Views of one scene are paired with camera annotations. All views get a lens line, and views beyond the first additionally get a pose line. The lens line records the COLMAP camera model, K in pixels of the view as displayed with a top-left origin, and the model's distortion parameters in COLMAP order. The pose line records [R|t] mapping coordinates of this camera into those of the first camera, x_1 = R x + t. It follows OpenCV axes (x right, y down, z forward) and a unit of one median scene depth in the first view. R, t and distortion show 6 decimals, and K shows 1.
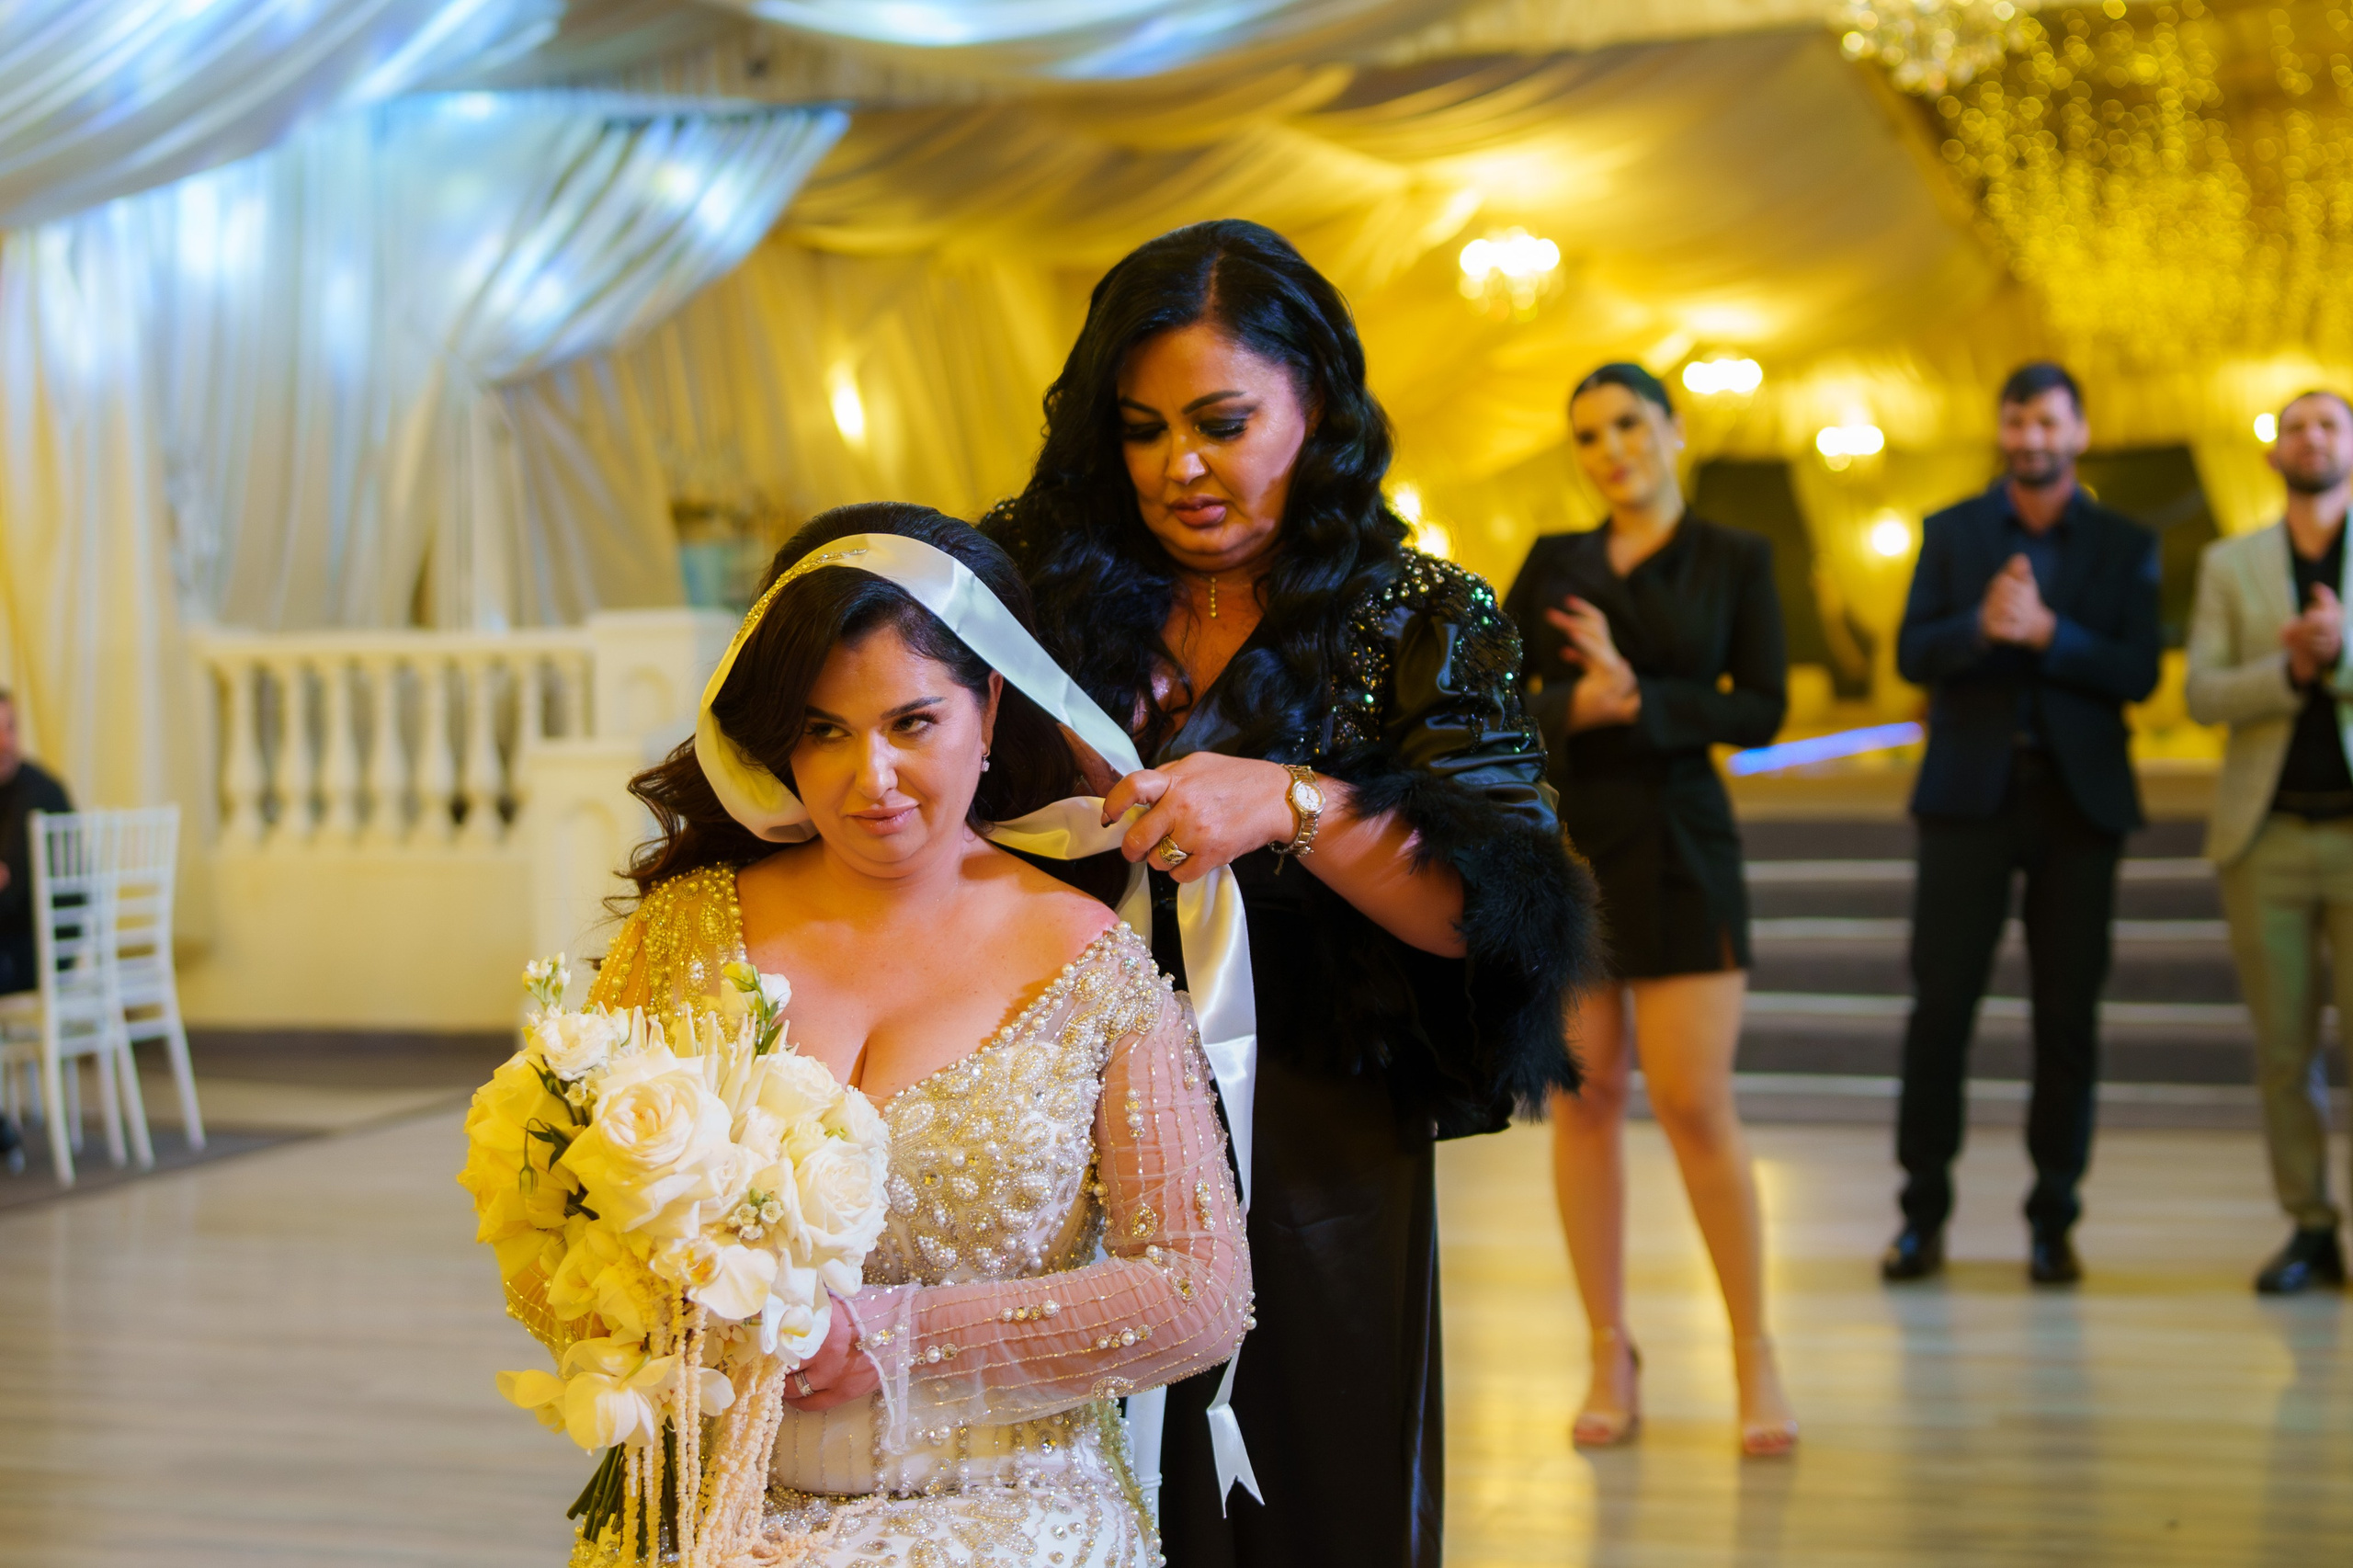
lens RADIAL K [[3585.4, 0, 1176.5], [0, 3585.4, 784.0], [0, 0, 1]] dist [-0.032642, -0.068483]
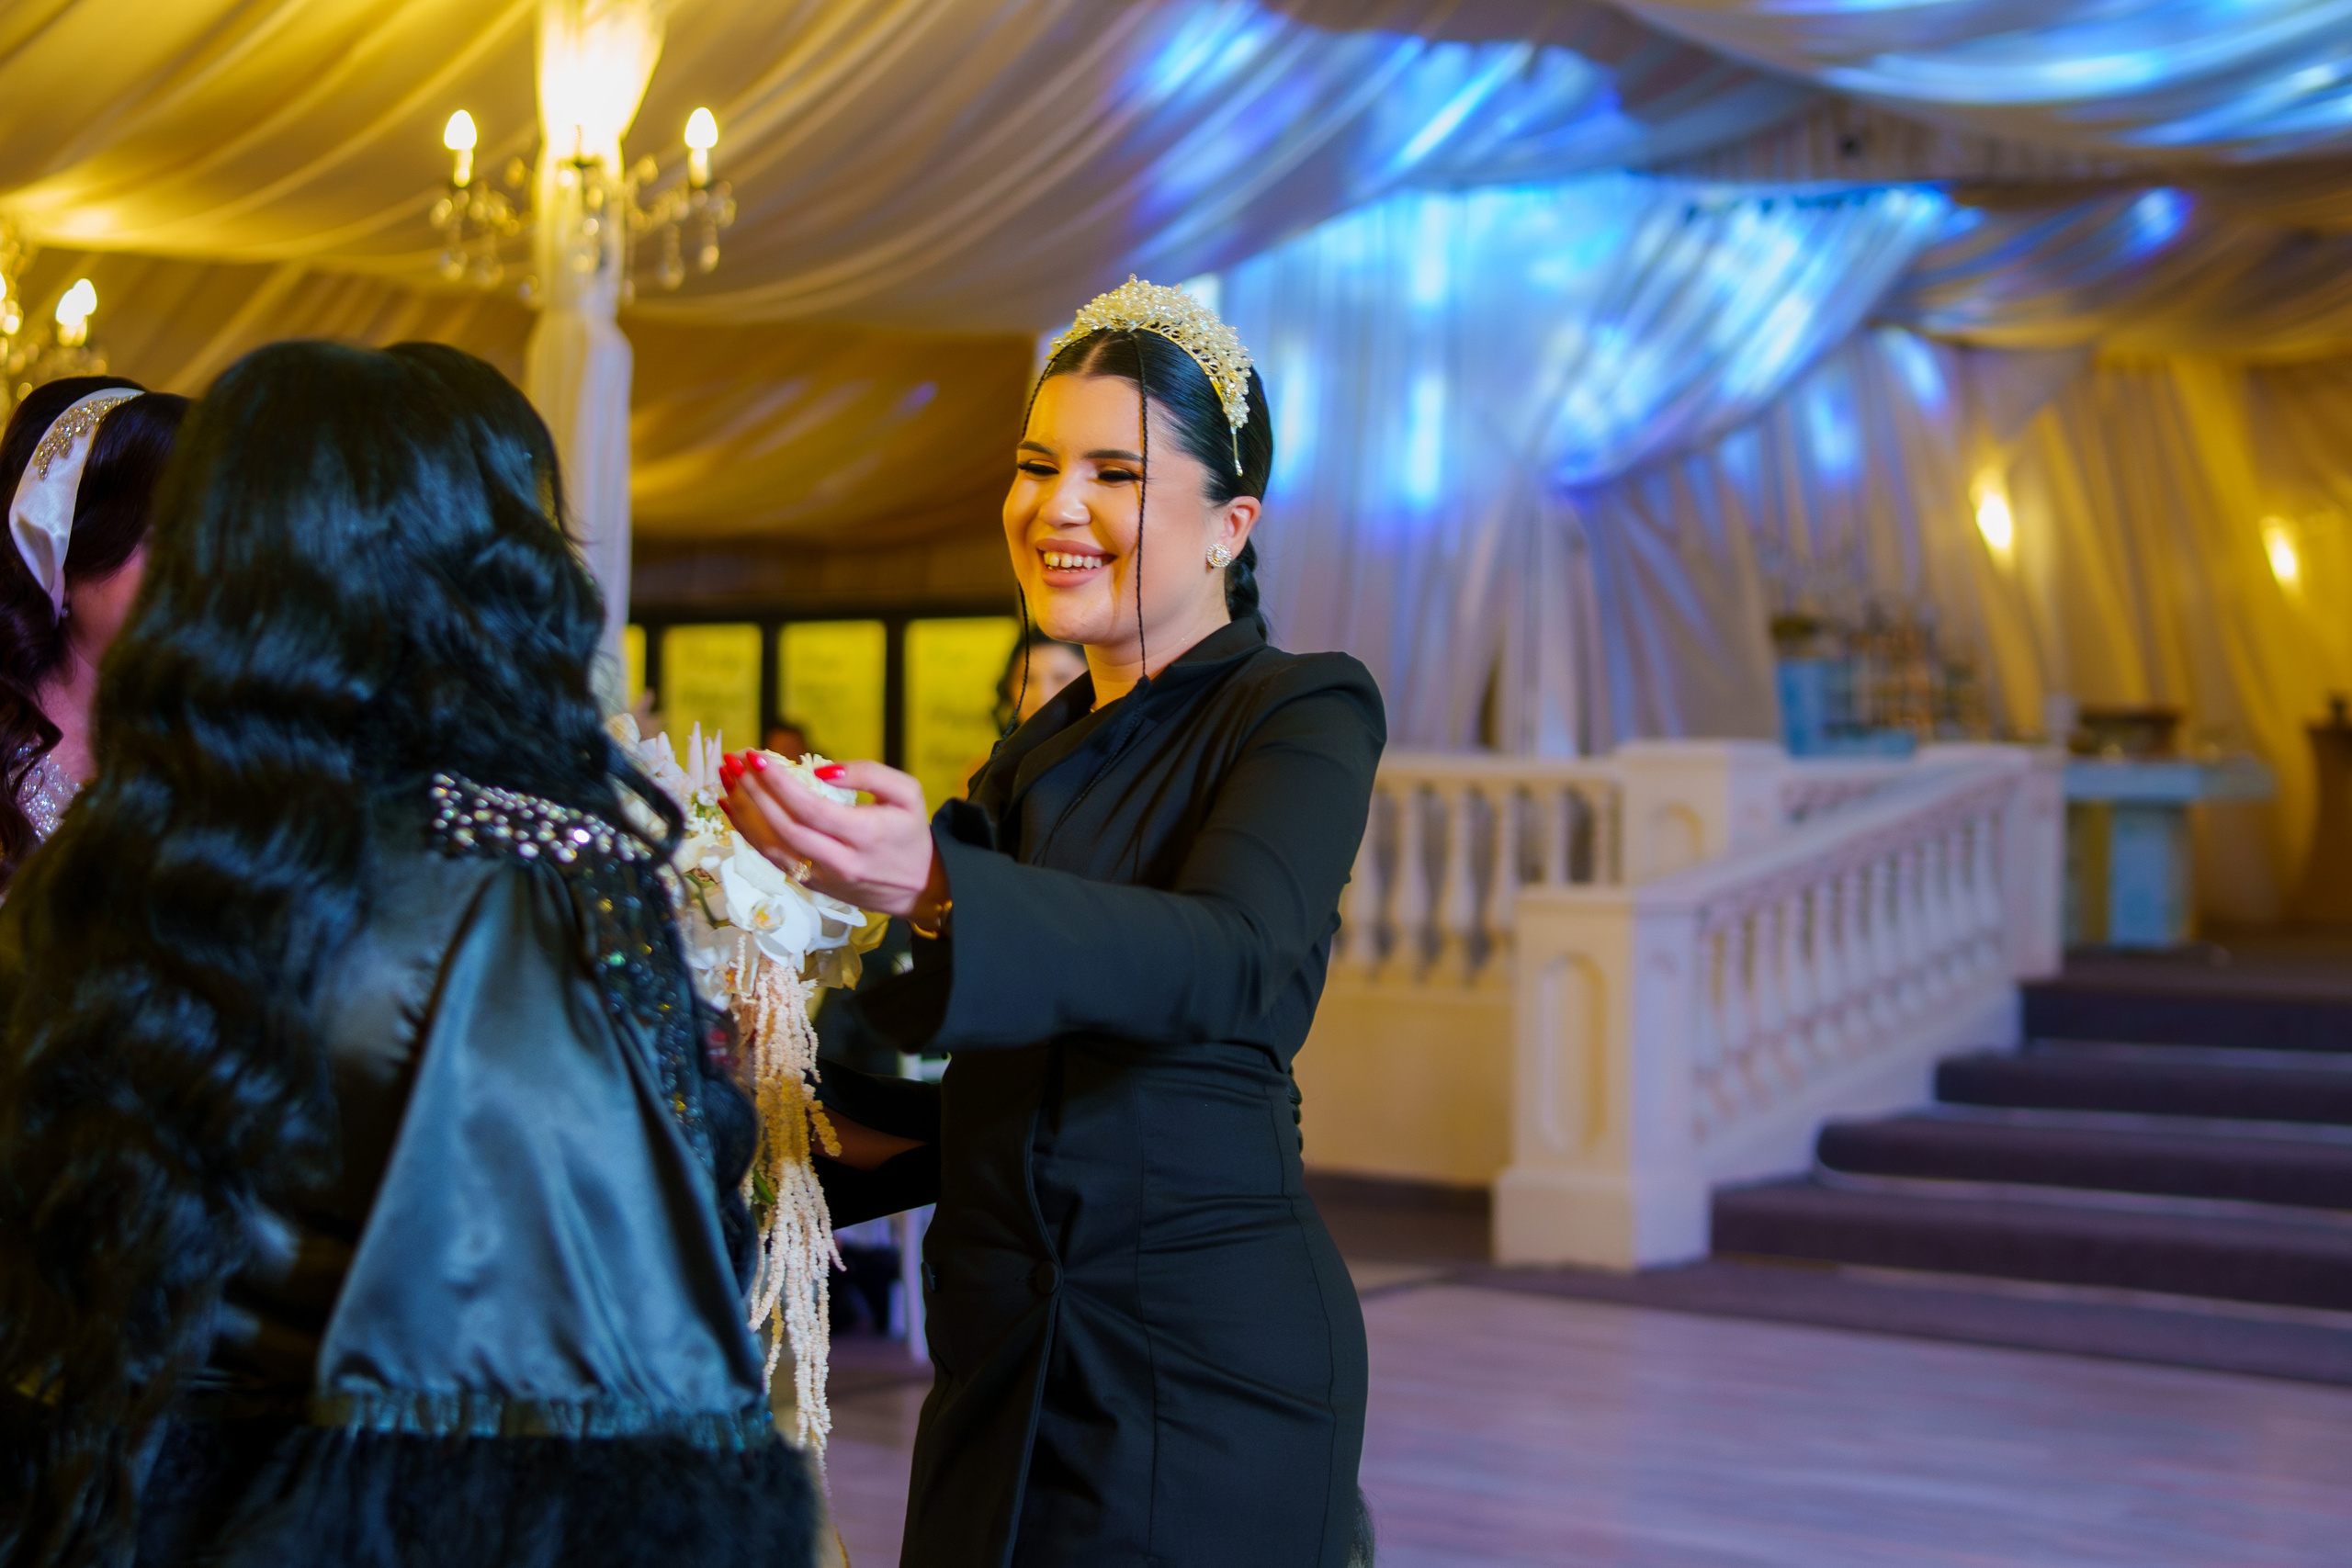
lens RADIAL K [[3493.4, 0, 1176.0], [0, 3493.4, 784.0], [0, 0, 1]] dist [-0.077126, 0.014857]
pose [[0.935013, 0.025734, -0.353679, 0.038564], [-0.035727, 0.999125, -0.021752, -0.011515], [0.352810, 0.032974, 0.935114, 0.111650]]
